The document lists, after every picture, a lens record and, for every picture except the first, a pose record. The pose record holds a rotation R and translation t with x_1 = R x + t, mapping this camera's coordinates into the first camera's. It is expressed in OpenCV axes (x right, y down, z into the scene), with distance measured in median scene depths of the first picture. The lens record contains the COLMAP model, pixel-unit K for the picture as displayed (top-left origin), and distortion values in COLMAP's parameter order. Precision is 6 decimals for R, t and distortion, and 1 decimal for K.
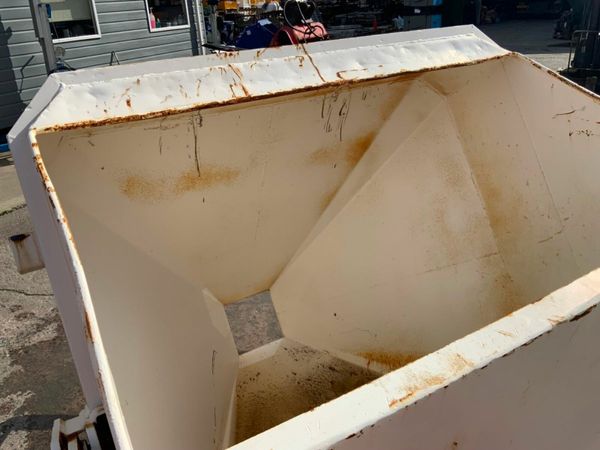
lens RADIAL K [[499.6, 0, 300.0], [0, 499.6, 225.0], [0, 0, 1]] dist [0.045951, -0.092562]
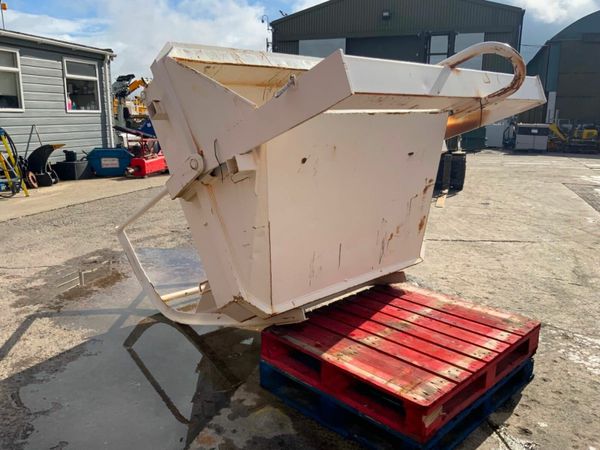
lens RADIAL K [[499.6, 0, 300.0], [0, 499.6, 225.0], [0, 0, 1]] dist [0.045951, -0.092562]
pose [[0.971097, 0.005821, 0.238614, -0.054245], [0.046433, 0.975995, -0.212783, 0.133375], [-0.234124, 0.217713, 0.947516, -0.150946]]
